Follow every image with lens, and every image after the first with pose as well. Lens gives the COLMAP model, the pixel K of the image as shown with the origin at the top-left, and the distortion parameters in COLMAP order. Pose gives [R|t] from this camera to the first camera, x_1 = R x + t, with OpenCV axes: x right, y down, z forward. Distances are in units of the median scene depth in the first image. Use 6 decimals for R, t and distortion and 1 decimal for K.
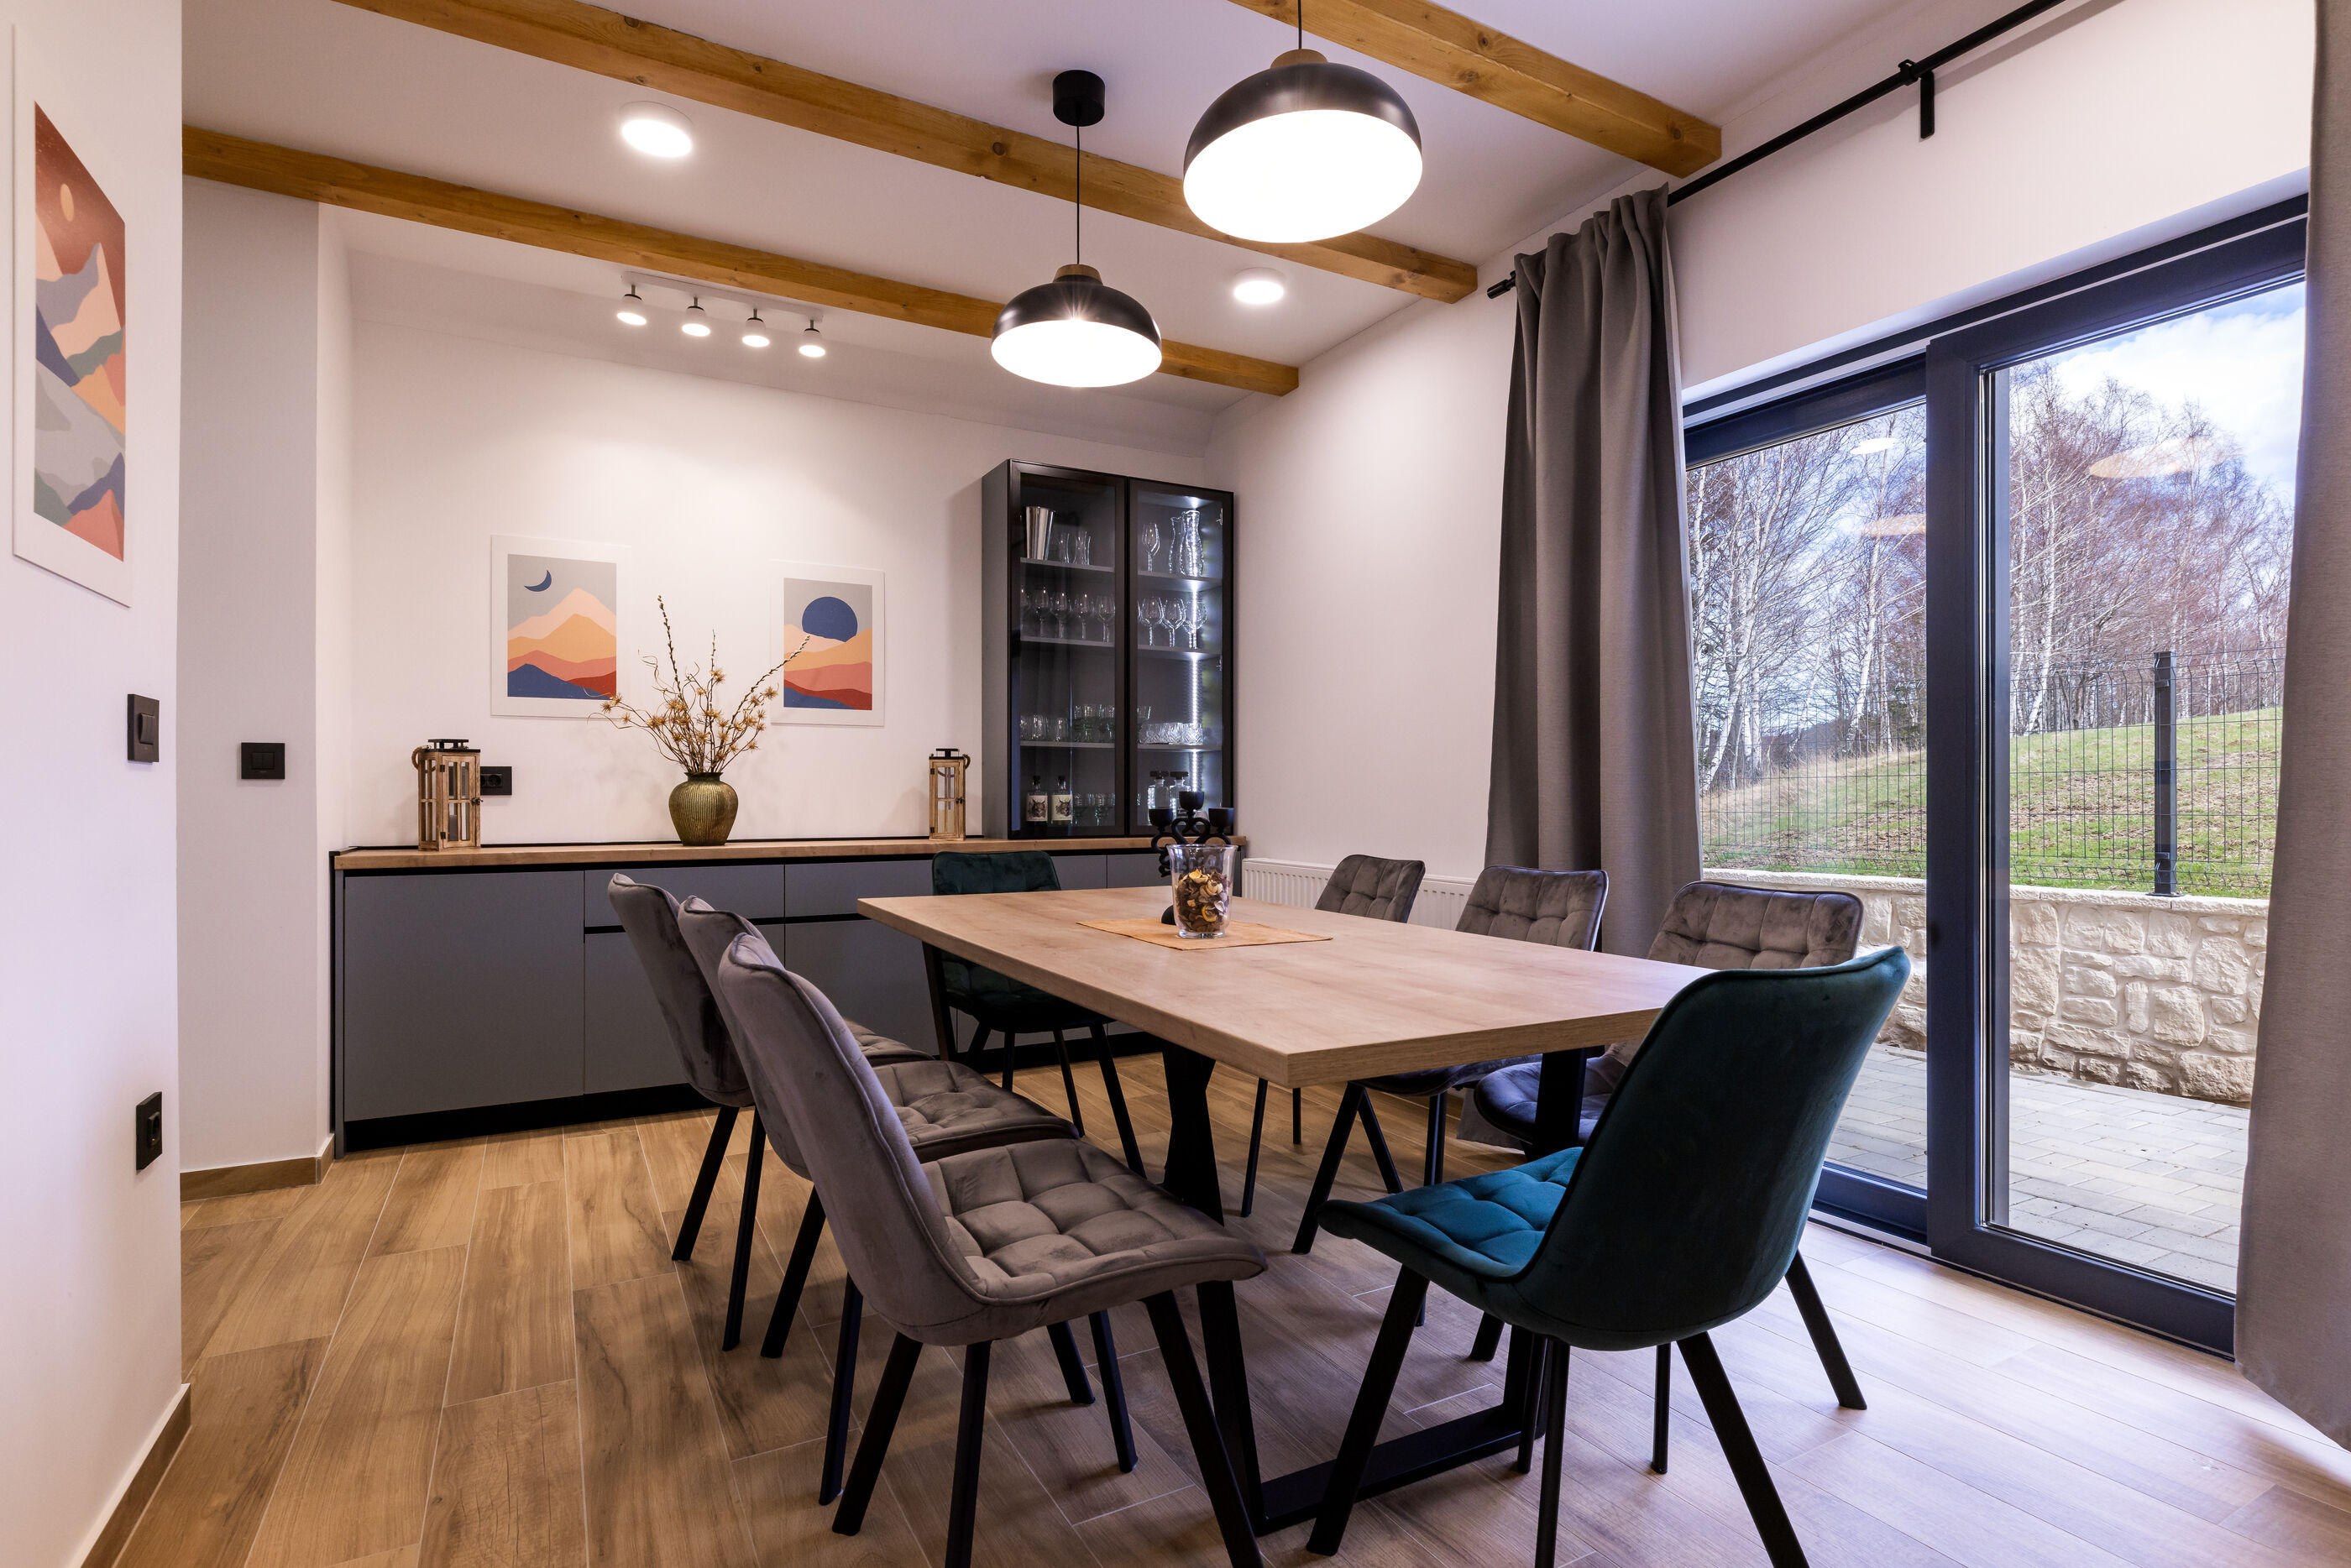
lens RADIAL K [[1148.1, 0, 1177.6], [0, 1148.1, 788.6], [0, 0, 1]] dist [0.000007, 0.000308]
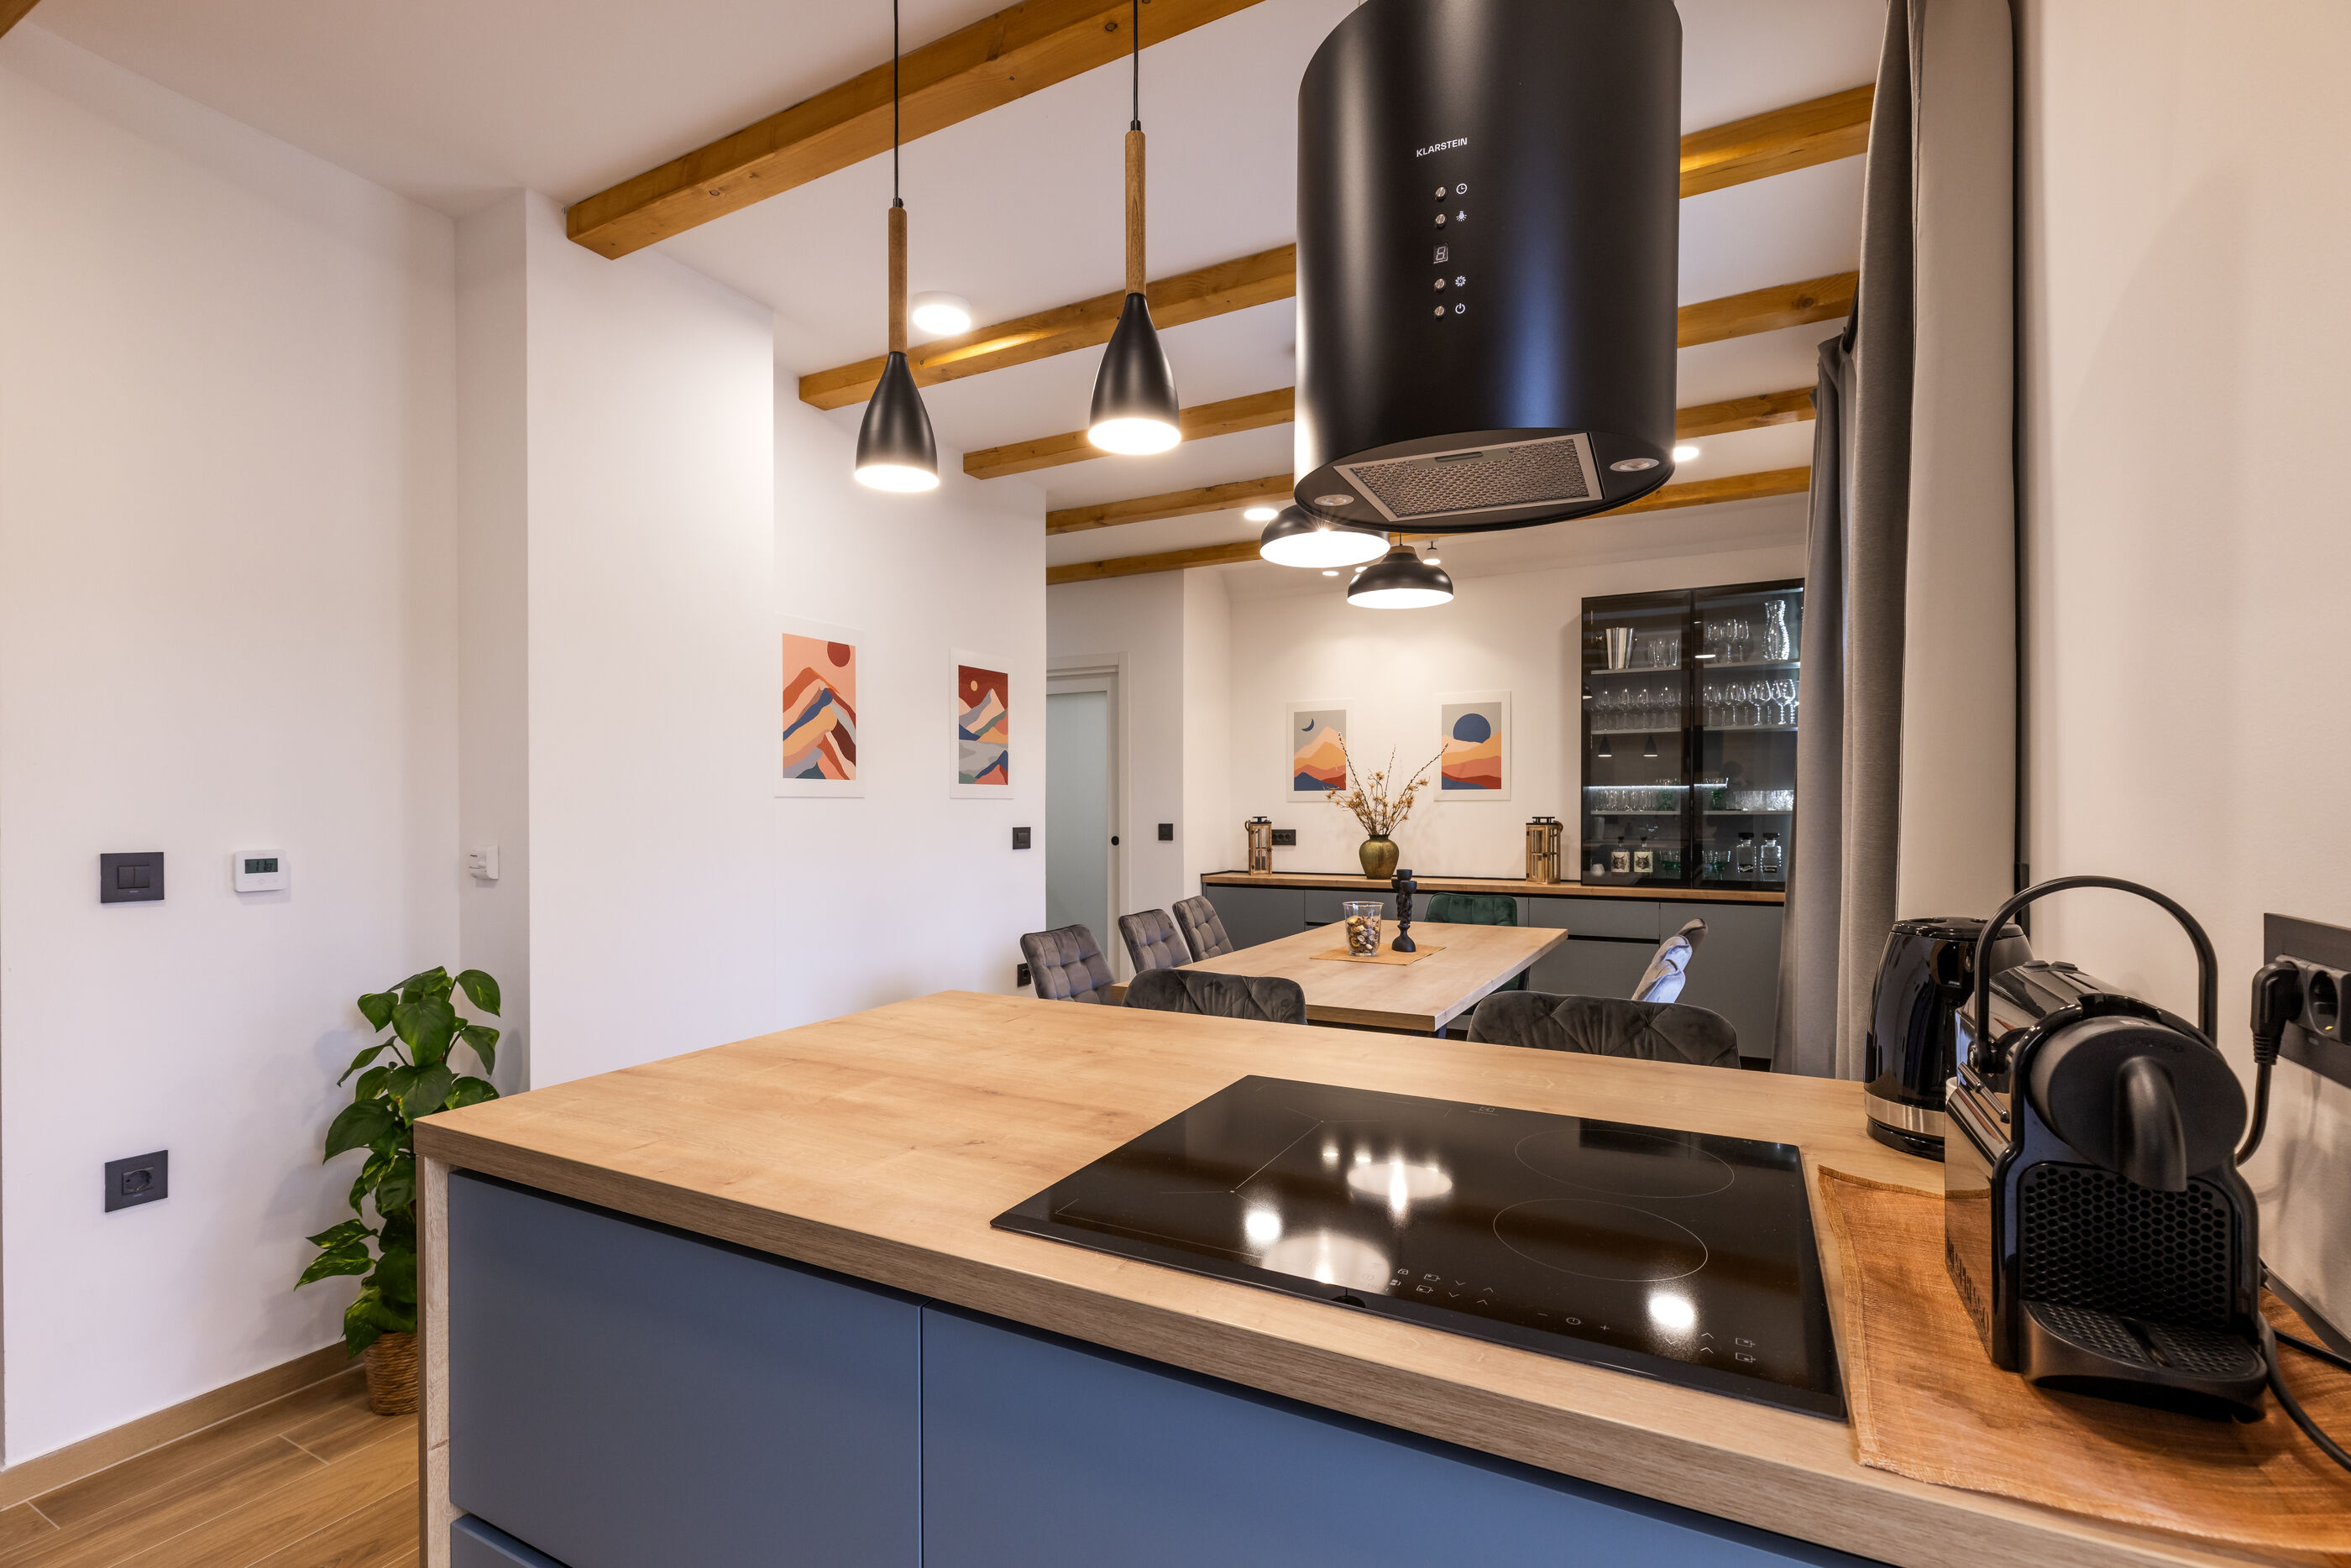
lens RADIAL K [[1053.2, 0, 1171.1], [0, 1053.2, 811.0], [0, 0, 1]] dist [0.000786, 0.000155]
pose [[0.543091, 0.002368, -0.839671, 0.733626], [0.006843, 0.999950, 0.007246, -0.064025], [0.839646, -0.009681, 0.543048, -0.069018]]
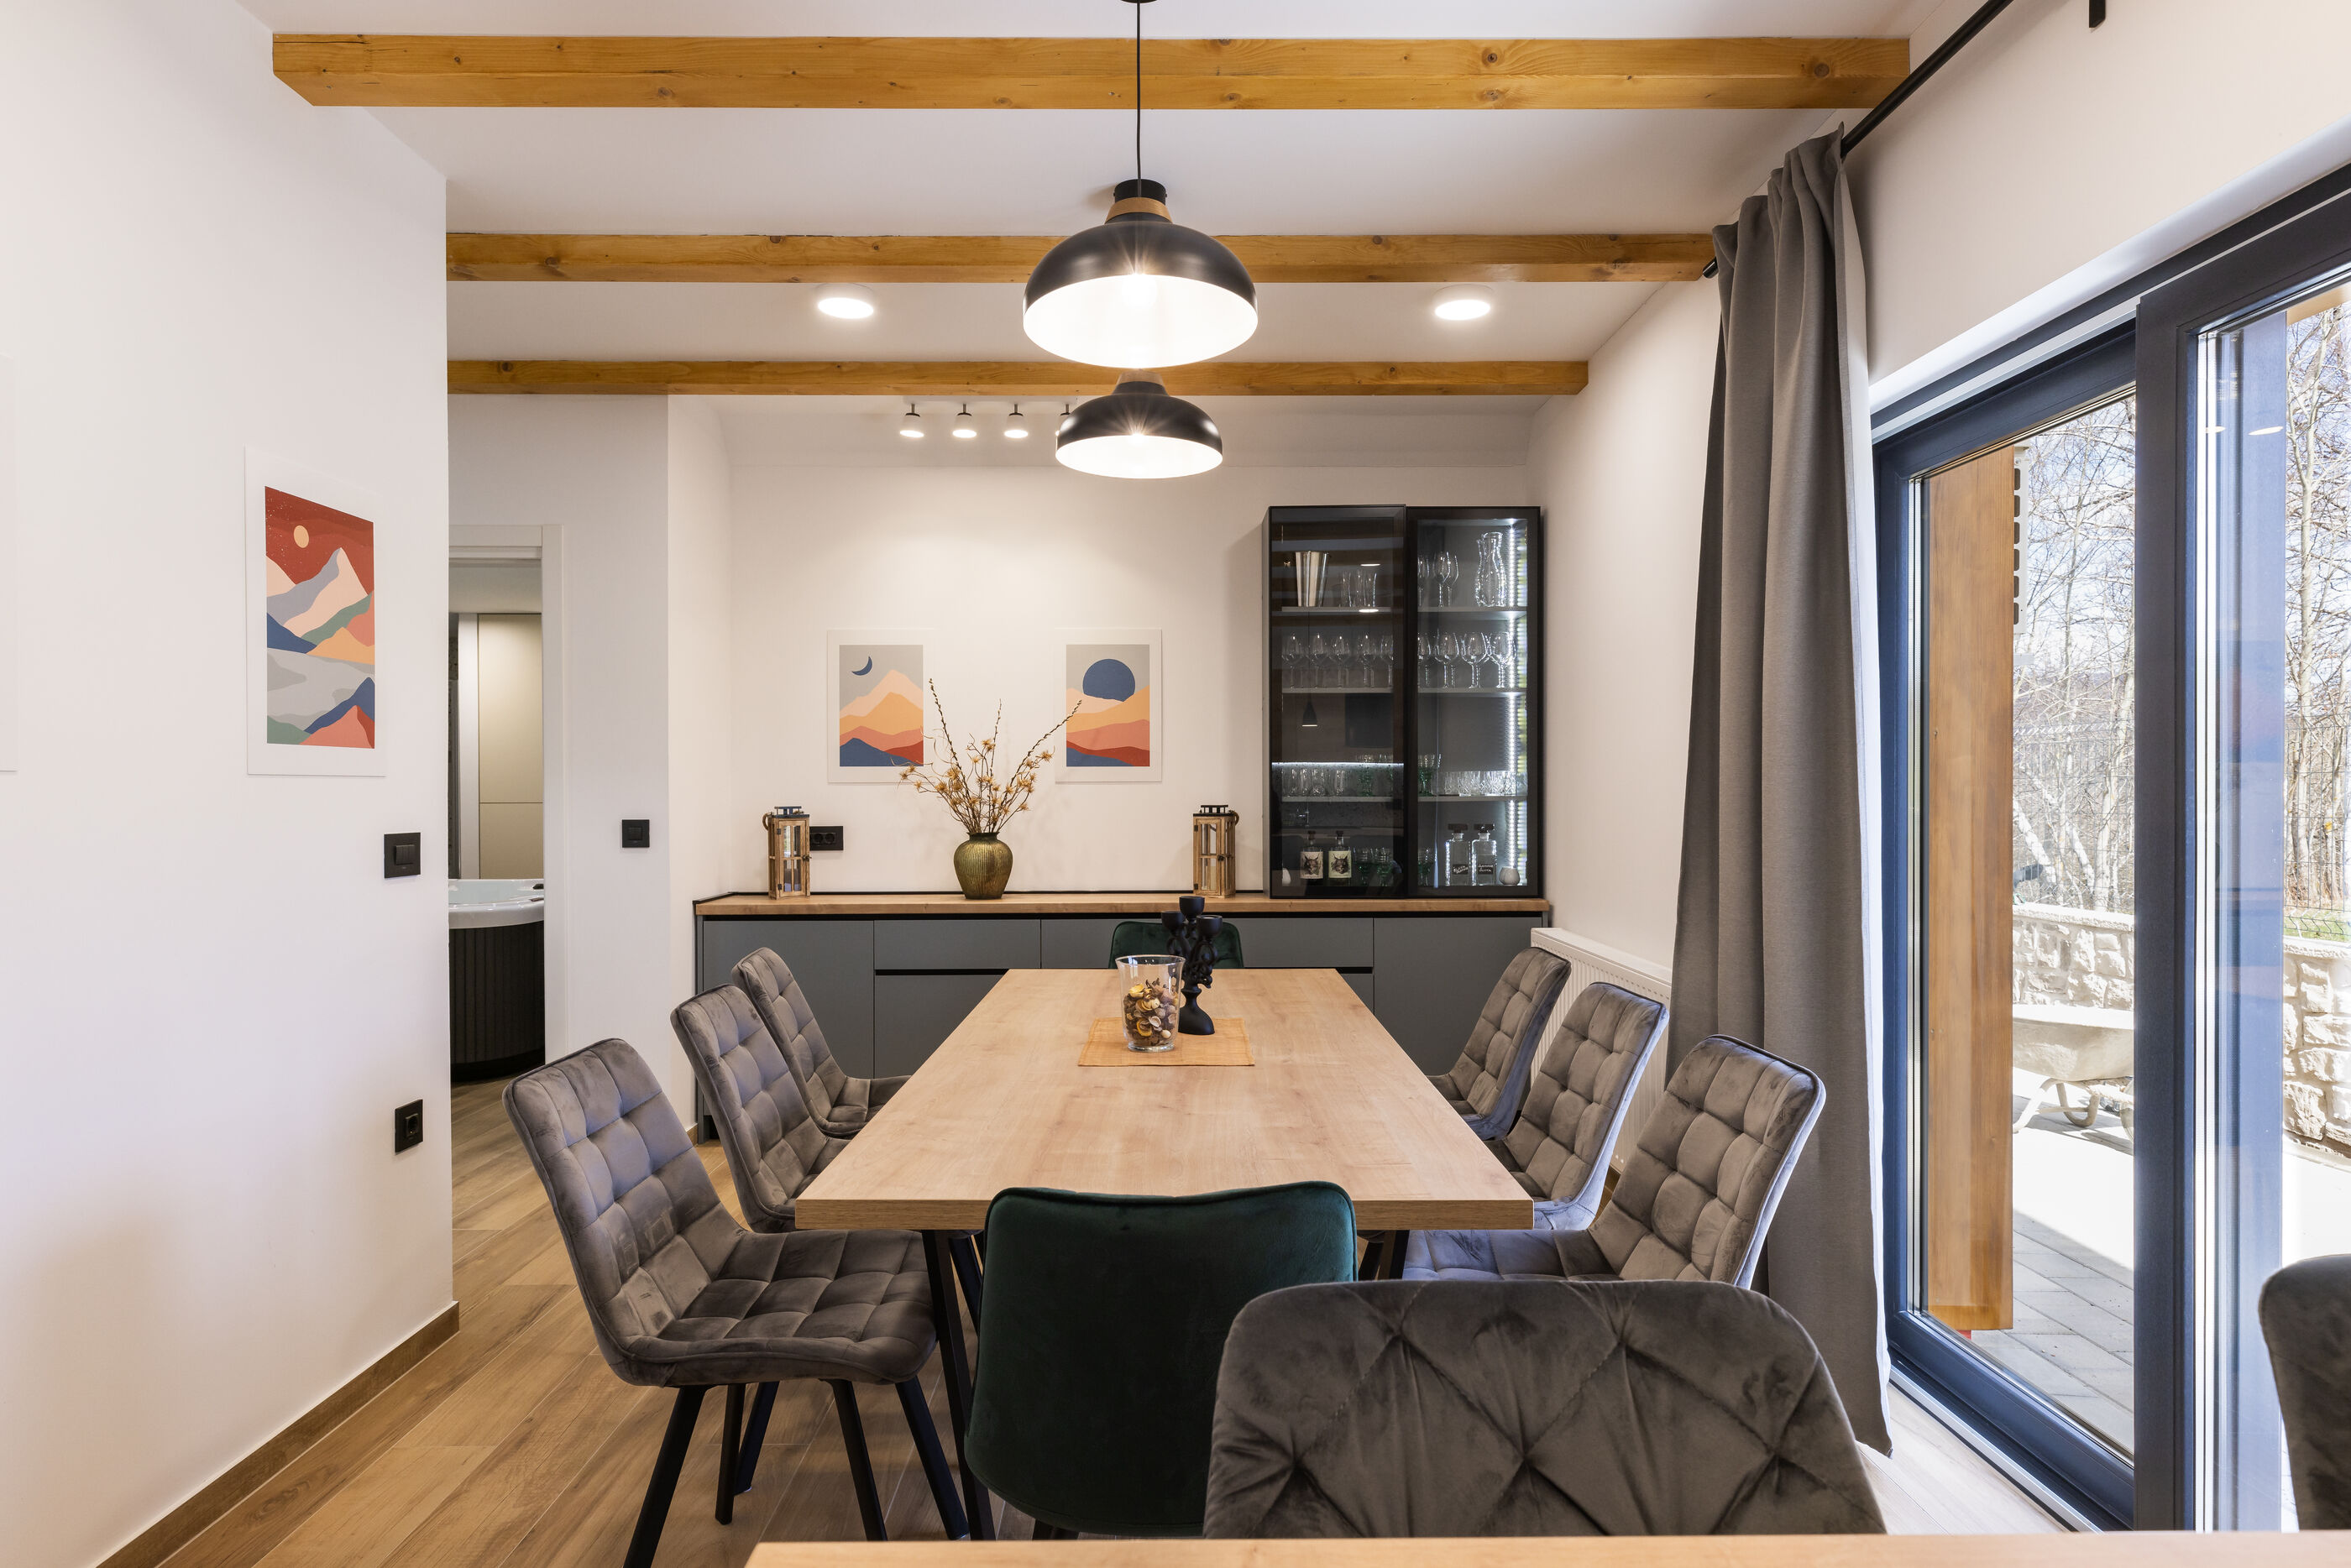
lens RADIAL K [[1279.6, 0, 1171.7], [0, 1279.6, 793.1], [0, 0, 1]] dist [0.006035, 0.002327]
pose [[0.879759, 0.000413, -0.475420, 0.351195], [0.004474, 0.999948, 0.009148, -0.065955], [0.475399, -0.010175, 0.879712, 0.007987]]
